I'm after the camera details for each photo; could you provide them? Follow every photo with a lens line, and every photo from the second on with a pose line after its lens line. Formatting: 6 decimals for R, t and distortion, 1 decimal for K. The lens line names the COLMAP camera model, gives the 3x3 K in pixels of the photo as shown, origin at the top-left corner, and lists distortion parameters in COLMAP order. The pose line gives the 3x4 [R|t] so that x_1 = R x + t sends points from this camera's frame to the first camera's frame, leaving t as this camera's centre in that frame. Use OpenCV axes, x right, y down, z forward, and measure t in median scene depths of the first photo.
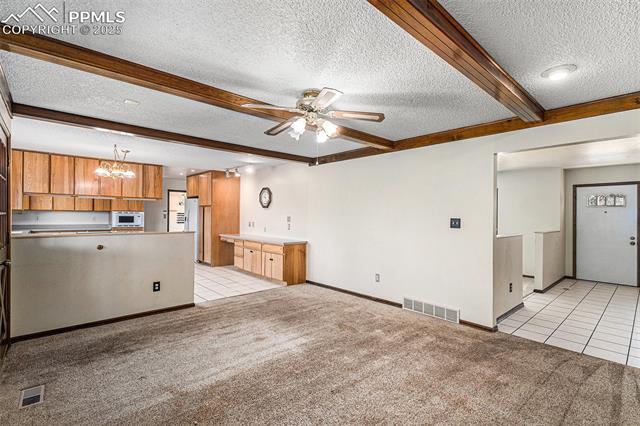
lens RADIAL K [[300.8, 0, 319.7], [0, 300.8, 213.3], [0, 0, 1]] dist [0.001633, 0.000675]
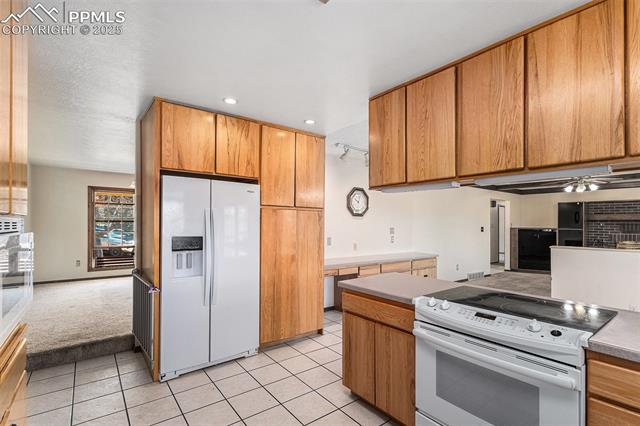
lens RADIAL K [[300.8, 0, 317.5], [0, 300.8, 228.6], [0, 0, 1]] dist [0.001633, 0.000675]
pose [[0.076875, -0.020396, 0.996832, -0.886420], [-0.002026, 0.999785, 0.020613, -0.003587], [-0.997039, -0.003604, 0.076817, 1.032984]]
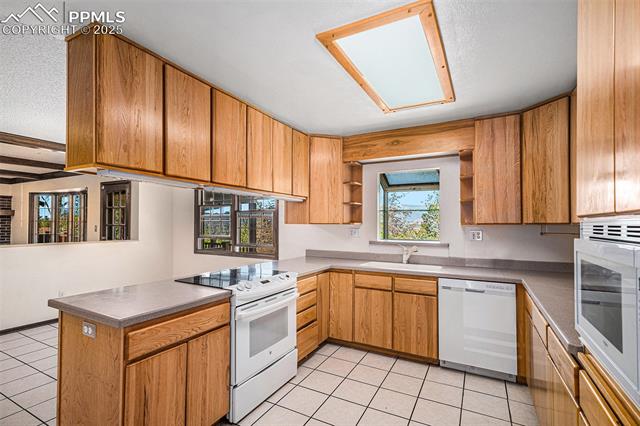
lens RADIAL K [[300.8, 0, 321.8], [0, 300.8, 215.7], [0, 0, 1]] dist [0.001633, 0.000675]
pose [[-0.936110, -0.023380, -0.350928, -0.576790], [-0.014893, 0.999528, -0.026864, -0.002371], [0.351391, -0.019922, -0.936017, 1.289776]]
